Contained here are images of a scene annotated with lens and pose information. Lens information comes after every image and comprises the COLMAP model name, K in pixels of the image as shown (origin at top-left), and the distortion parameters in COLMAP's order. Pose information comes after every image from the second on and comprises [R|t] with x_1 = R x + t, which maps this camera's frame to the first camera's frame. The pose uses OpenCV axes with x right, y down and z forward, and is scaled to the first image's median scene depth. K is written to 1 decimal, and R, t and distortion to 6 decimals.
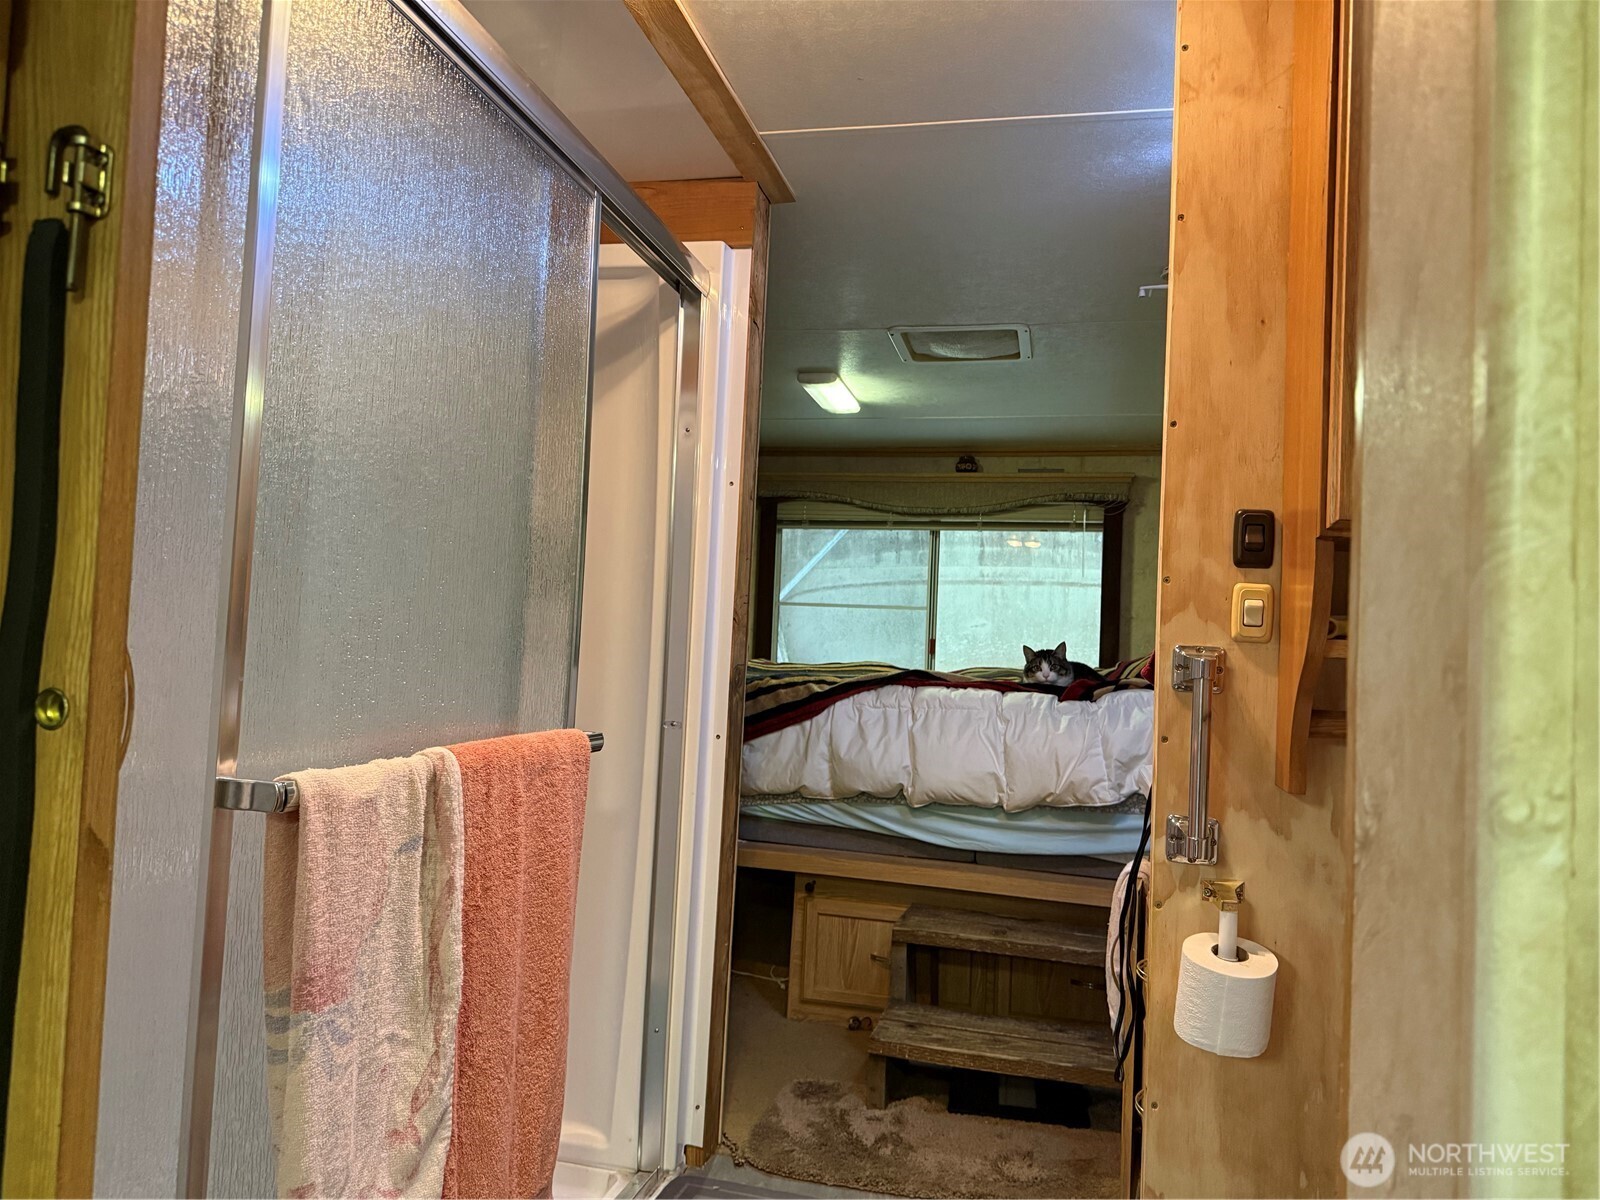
lens RADIAL K [[1134.4, 0, 800.0], [0, 1134.4, 600.0], [0, 0, 1]] dist [0.002188, 0.000517]
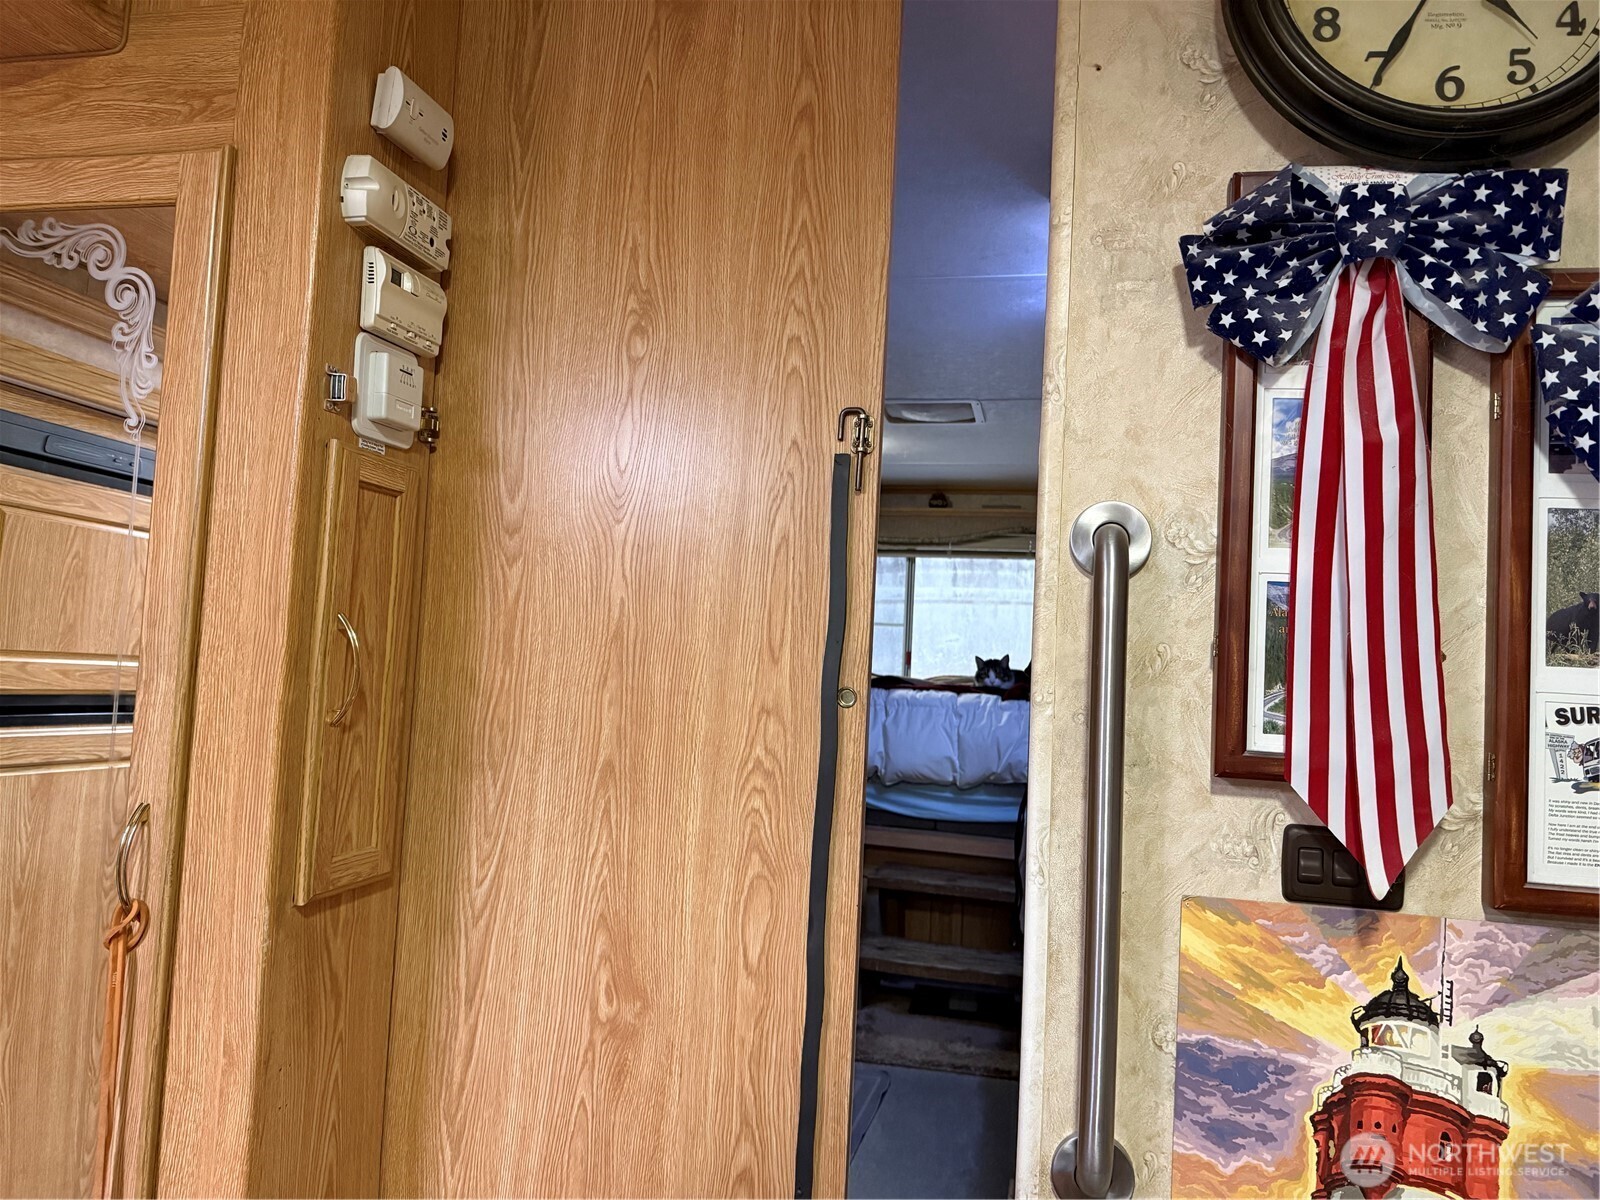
lens RADIAL K [[1134.4, 0, 800.0], [0, 1134.4, 600.0], [0, 0, 1]] dist [0.002188, 0.000517]
pose [[0.999944, 0.004459, 0.009616, -0.007380], [-0.004338, 0.999911, -0.012605, -0.004998], [-0.009671, 0.012563, 0.999874, -0.242997]]
